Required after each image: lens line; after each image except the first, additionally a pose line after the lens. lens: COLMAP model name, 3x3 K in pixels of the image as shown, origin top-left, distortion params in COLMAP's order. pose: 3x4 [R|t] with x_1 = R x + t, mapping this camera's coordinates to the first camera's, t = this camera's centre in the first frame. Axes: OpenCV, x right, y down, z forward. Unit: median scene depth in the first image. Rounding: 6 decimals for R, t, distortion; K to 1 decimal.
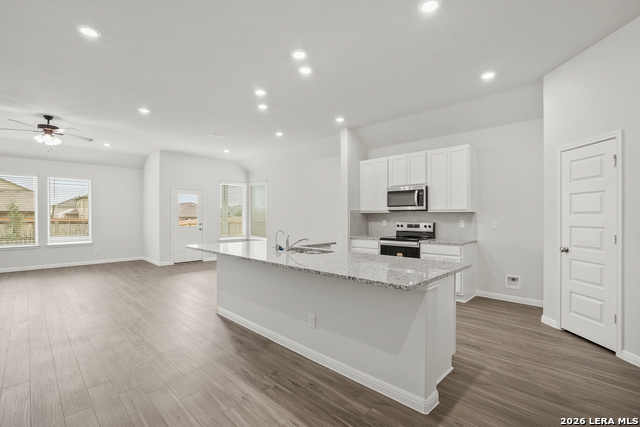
lens RADIAL K [[294.3, 0, 318.7], [0, 294.3, 215.0], [0, 0, 1]] dist [-0.023099, 0.002058]
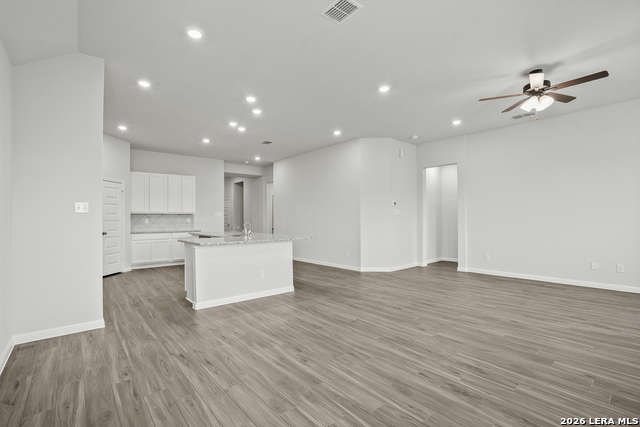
lens RADIAL K [[294.3, 0, 318.5], [0, 294.3, 214.6], [0, 0, 1]] dist [-0.023099, 0.002058]
pose [[-0.995841, 0.010968, 0.090446, -0.415140], [0.009733, 0.999854, -0.014078, 0.023111], [-0.090587, -0.013139, -0.995802, 1.641926]]
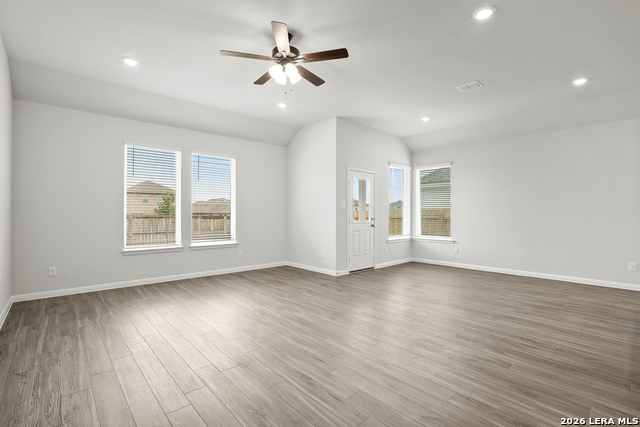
lens RADIAL K [[294.3, 0, 320.1], [0, 294.3, 216.5], [0, 0, 1]] dist [-0.023099, 0.002058]
pose [[0.998720, 0.004166, -0.050418, -0.770018], [-0.003577, 0.999924, 0.011774, 0.025530], [0.050463, -0.011579, 0.998659, 0.370440]]
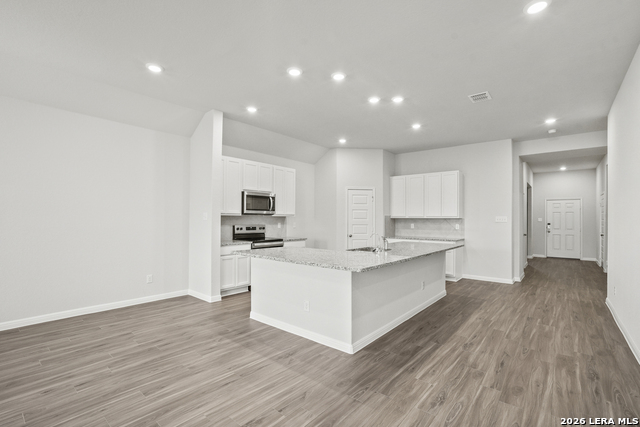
lens RADIAL K [[294.3, 0, 319.1], [0, 294.3, 215.6], [0, 0, 1]] dist [-0.023099, 0.002058]
pose [[-0.081204, 0.014204, 0.996596, -0.782523], [-0.010015, 0.999836, -0.015066, 0.004067], [-0.996647, -0.011204, -0.081049, 0.839449]]
